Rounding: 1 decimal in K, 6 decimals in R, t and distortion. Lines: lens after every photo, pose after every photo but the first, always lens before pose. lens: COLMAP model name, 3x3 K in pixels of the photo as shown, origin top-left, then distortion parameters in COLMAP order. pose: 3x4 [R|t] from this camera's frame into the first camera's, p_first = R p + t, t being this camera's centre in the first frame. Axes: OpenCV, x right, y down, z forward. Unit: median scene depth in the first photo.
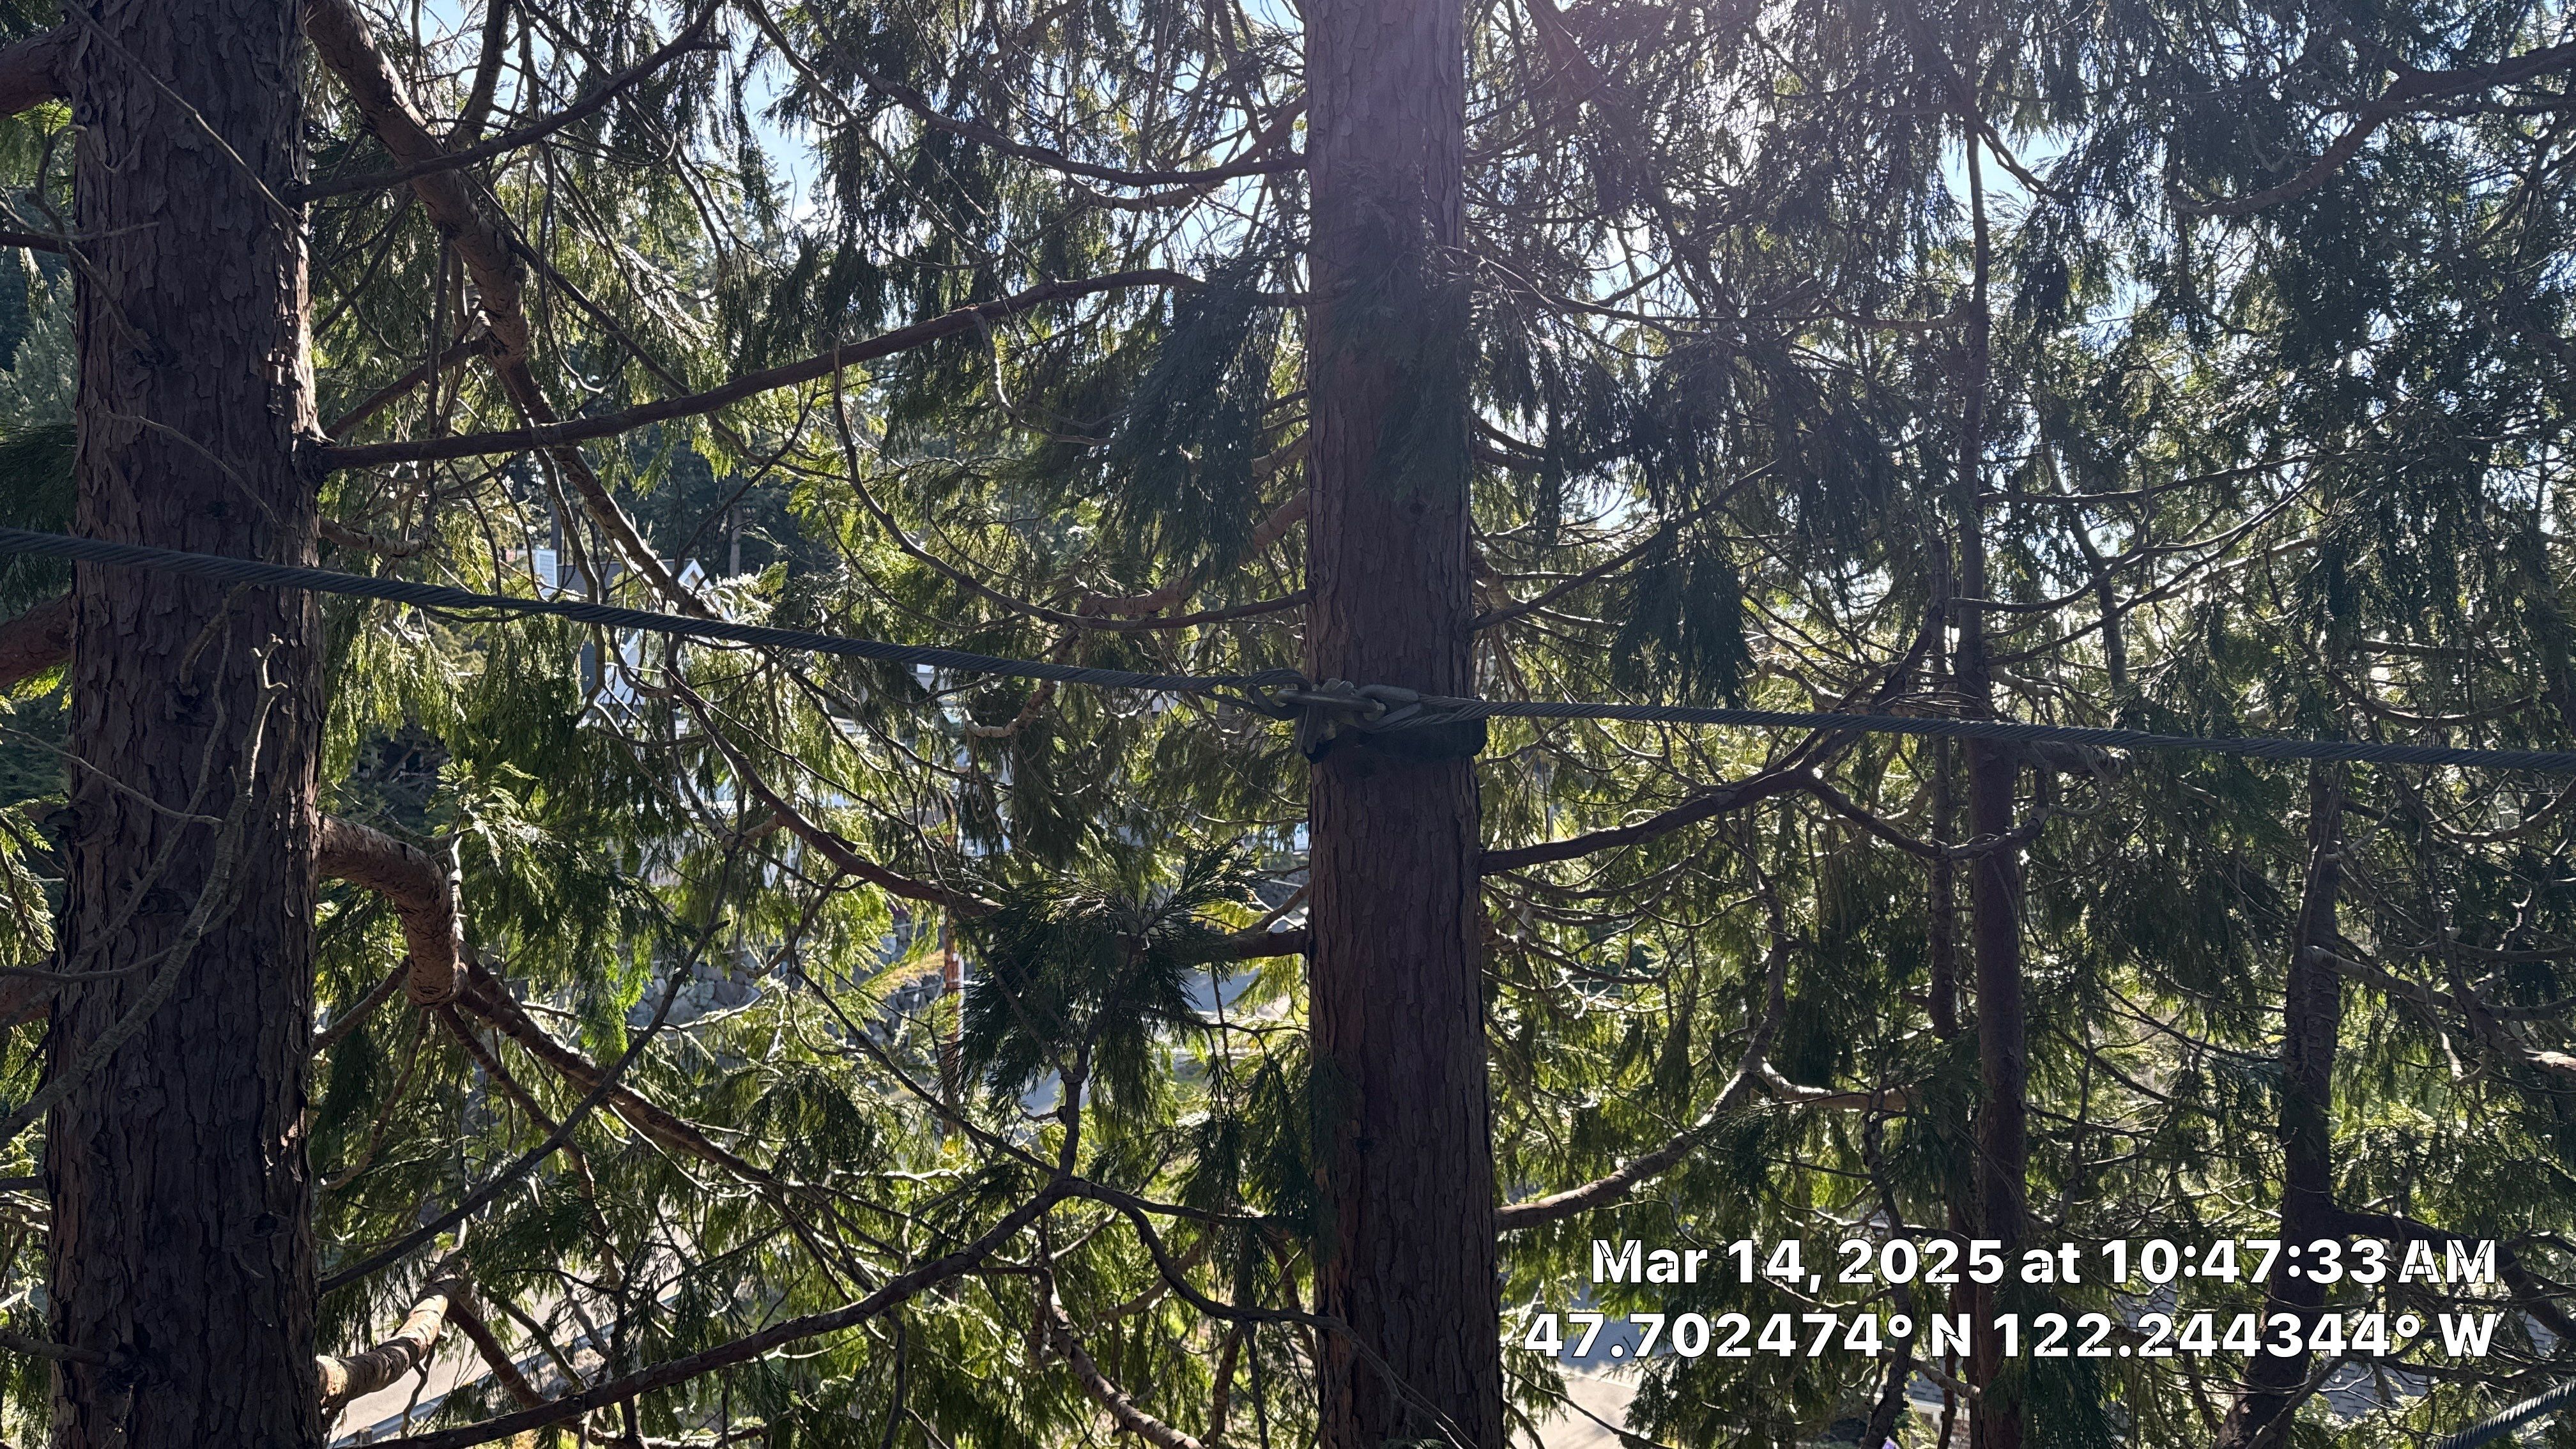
lens RADIAL K [[1804.0, 0, 1286.6], [0, 1804.0, 727.4], [0, 0, 1]] dist [0.136467, -0.183934]
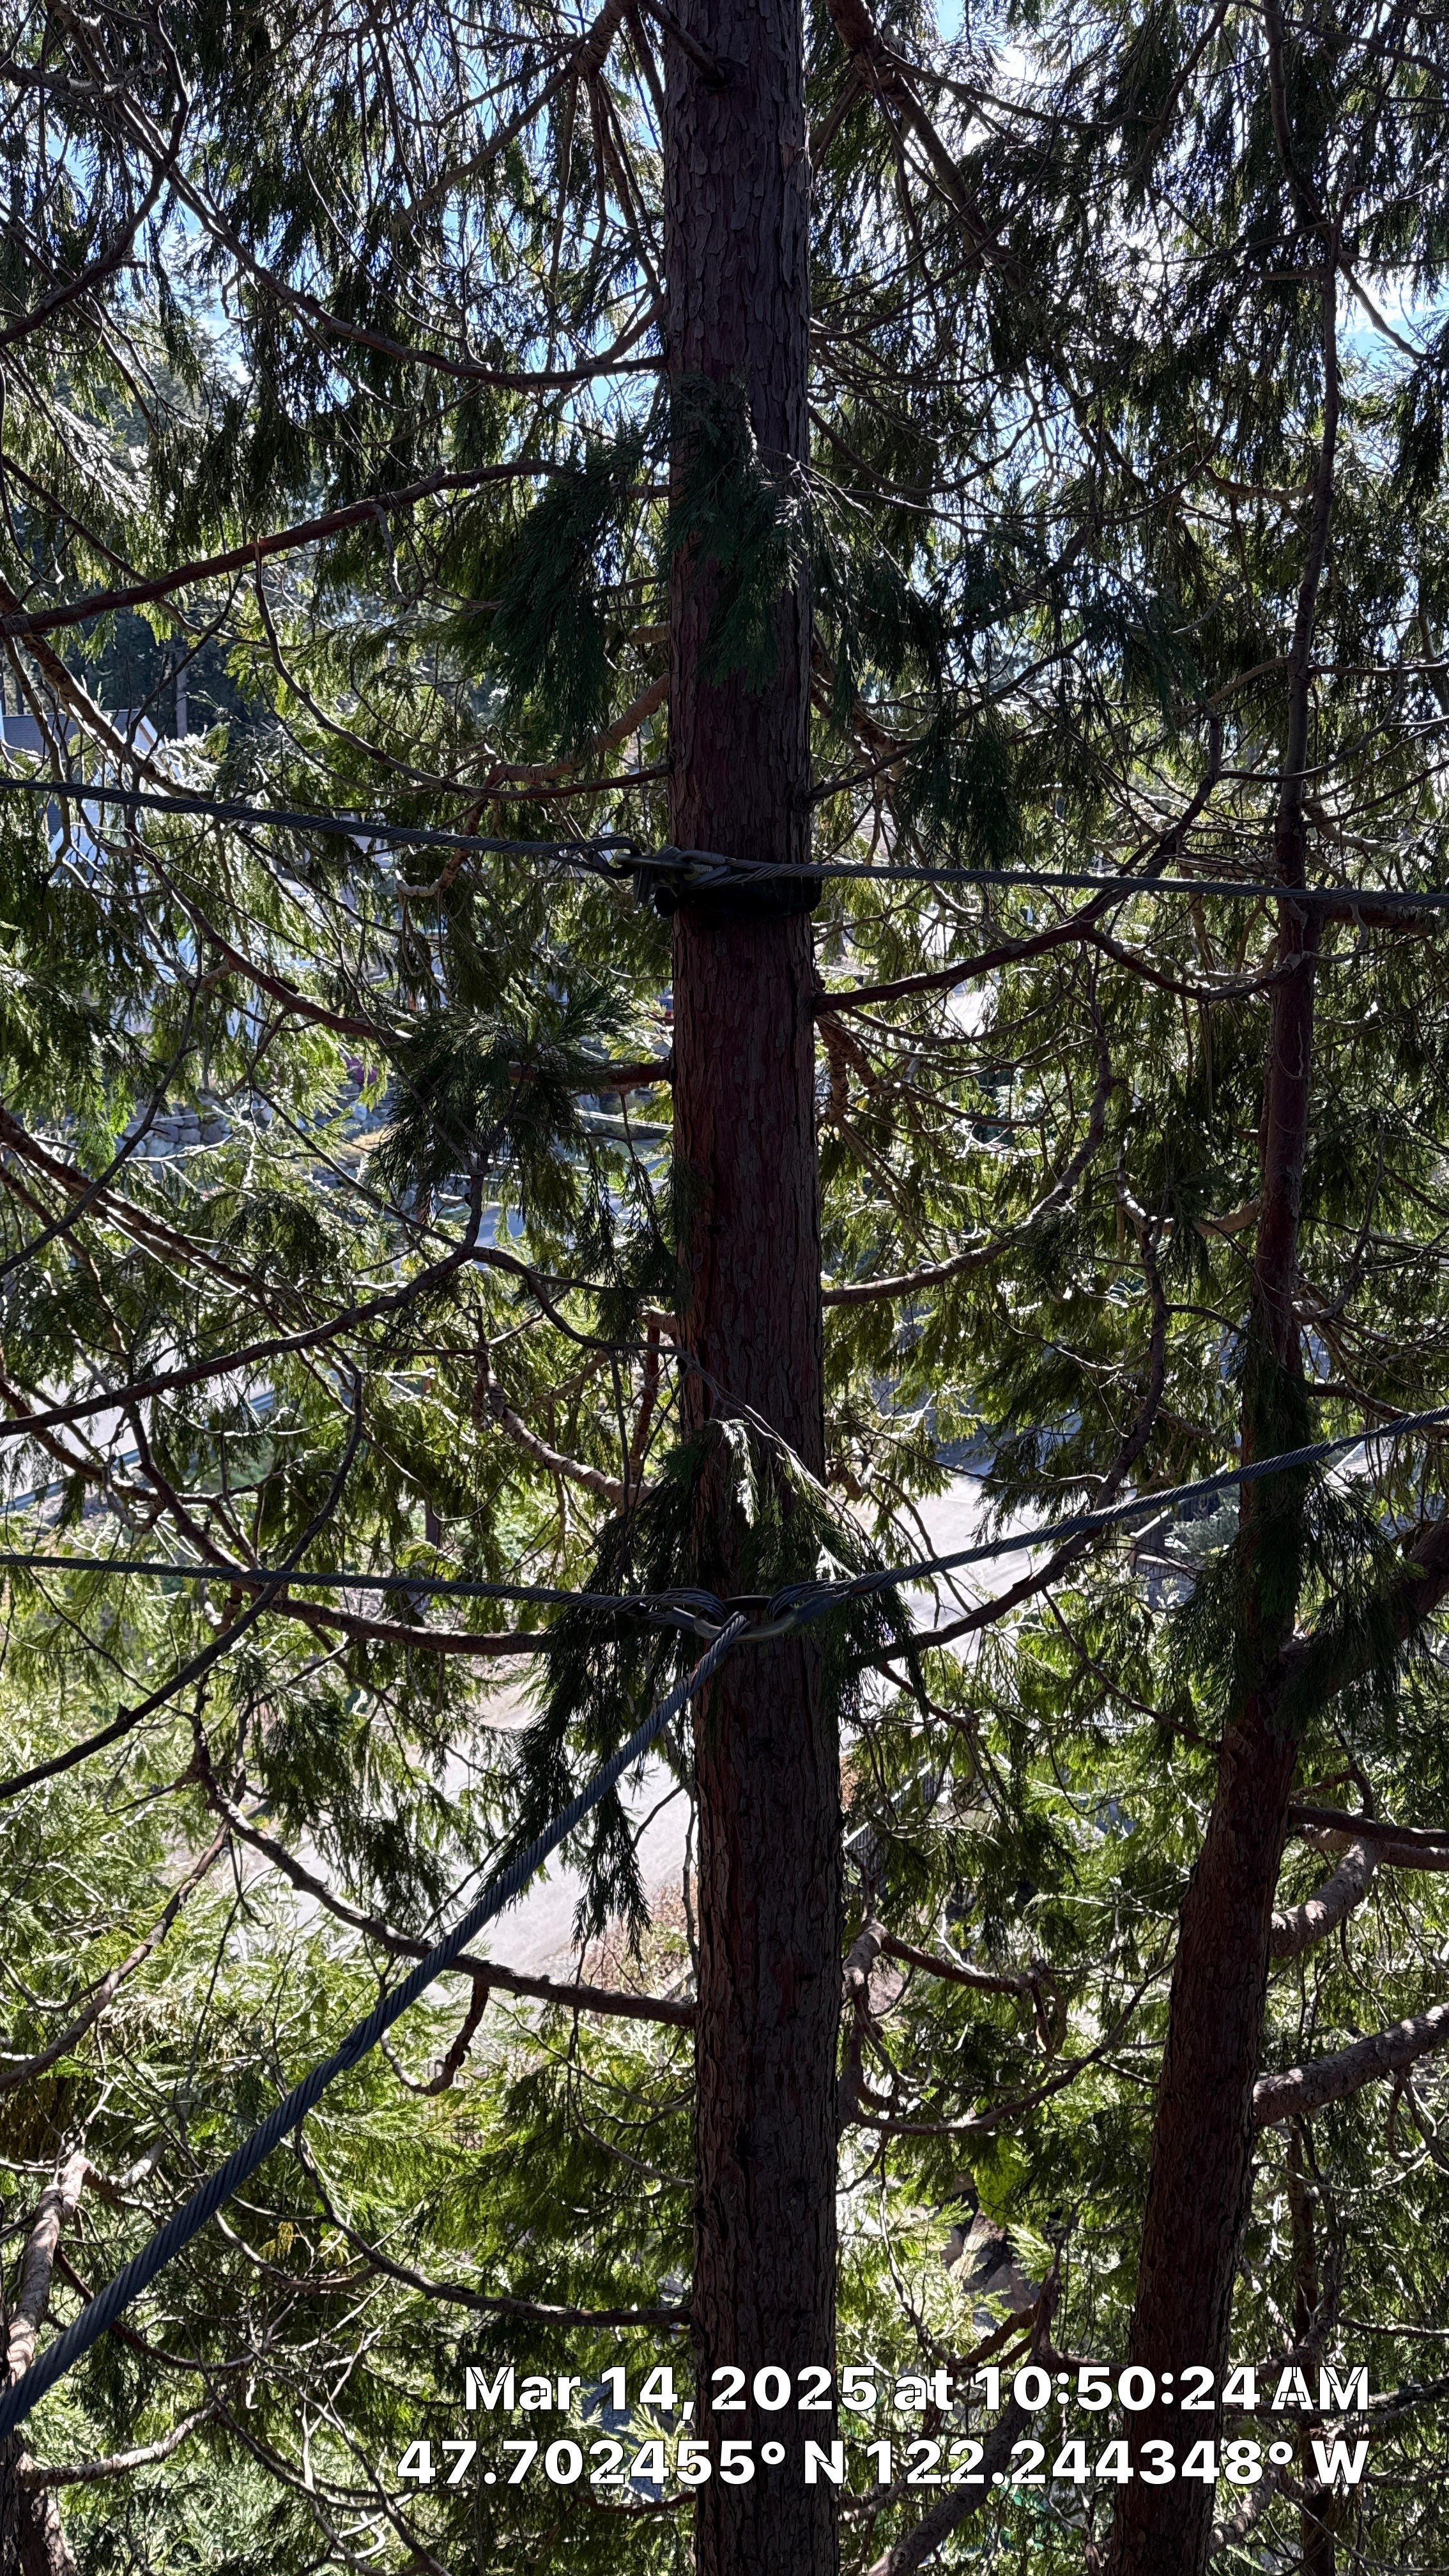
lens RADIAL K [[1804.0, 0, 724.5], [0, 1804.0, 1288.0], [0, 0, 1]] dist [0.136467, -0.183934]
pose [[0.999833, 0.006044, -0.017256, 0.037882], [-0.002311, 0.977981, 0.208683, 0.006513], [0.018137, -0.208608, 0.977831, -0.119399]]
